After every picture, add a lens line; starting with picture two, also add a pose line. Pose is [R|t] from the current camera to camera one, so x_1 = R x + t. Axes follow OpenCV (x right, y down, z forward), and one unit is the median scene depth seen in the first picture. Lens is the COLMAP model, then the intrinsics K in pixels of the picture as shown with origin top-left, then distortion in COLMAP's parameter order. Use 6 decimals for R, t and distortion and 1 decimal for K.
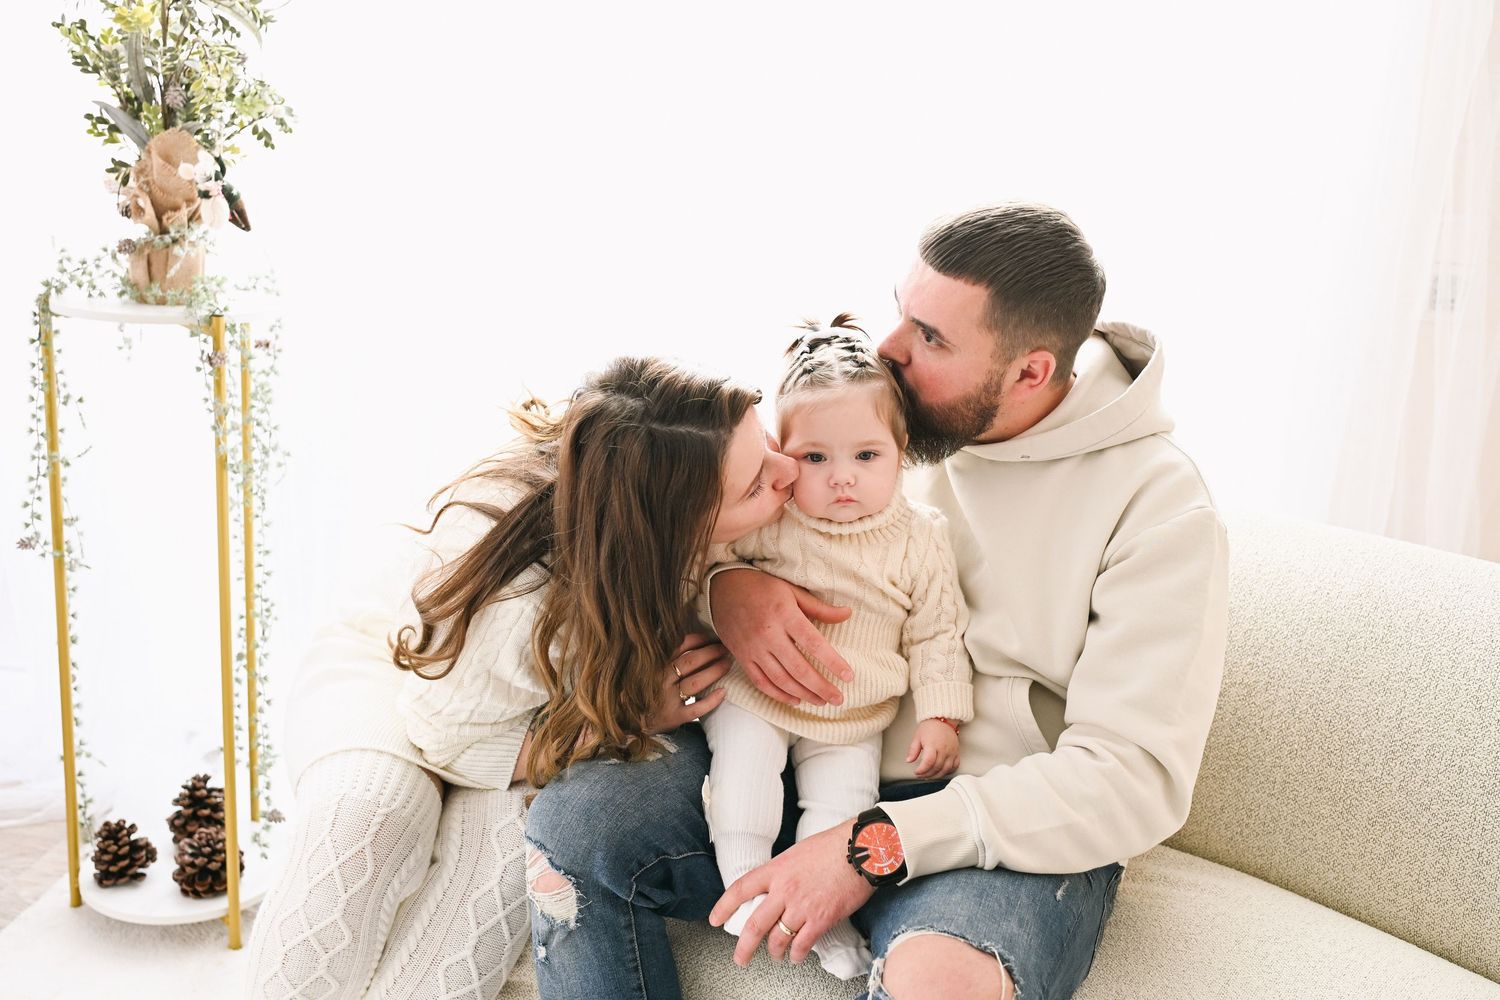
lens RADIAL K [[1512.7, 0, 767.5], [0, 1512.7, 506.5], [0, 0, 1]] dist [-0.000839, 0.021792]
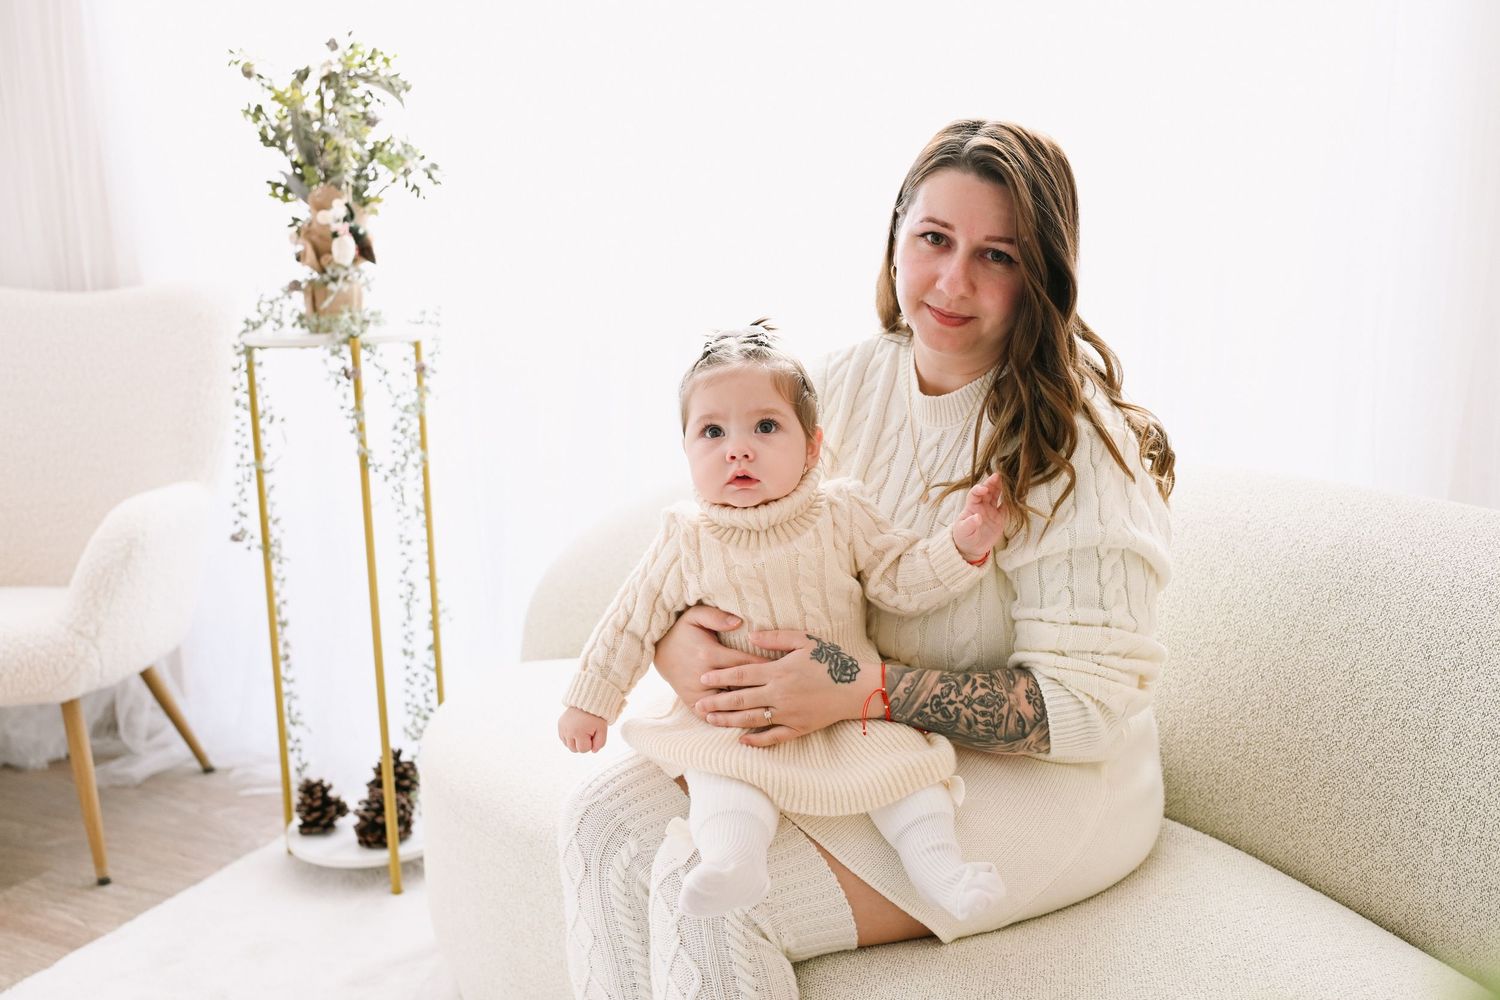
lens RADIAL K [[1508.1, 0, 750.0], [0, 1508.1, 500.0], [0, 0, 1]] dist [0.003137, 0.005049]
pose [[0.942332, -0.023738, -0.333836, 0.310543], [0.000934, 0.997664, -0.068303, 0.079805], [0.334678, 0.064052, 0.940153, 0.001904]]
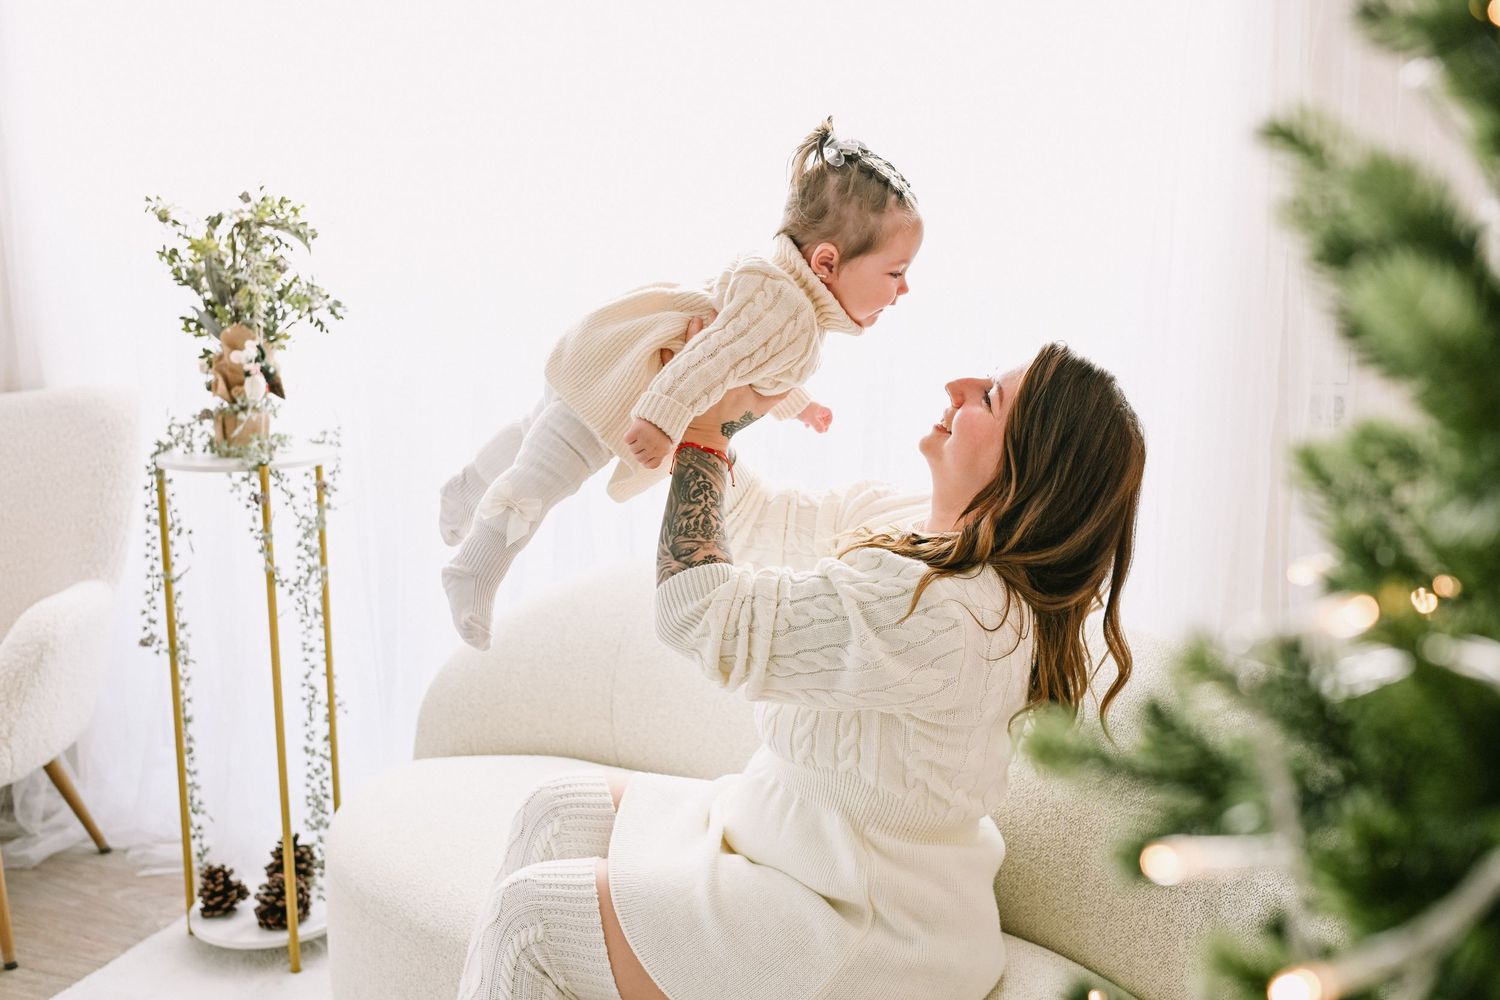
lens RADIAL K [[1512.7, 0, 767.5], [0, 1512.7, 506.5], [0, 0, 1]] dist [-0.000839, 0.021792]
pose [[0.970099, -0.021997, -0.241710, 0.357485], [0.002612, 0.996773, -0.080230, 0.014209], [0.242695, 0.077200, 0.967026, -0.141395]]
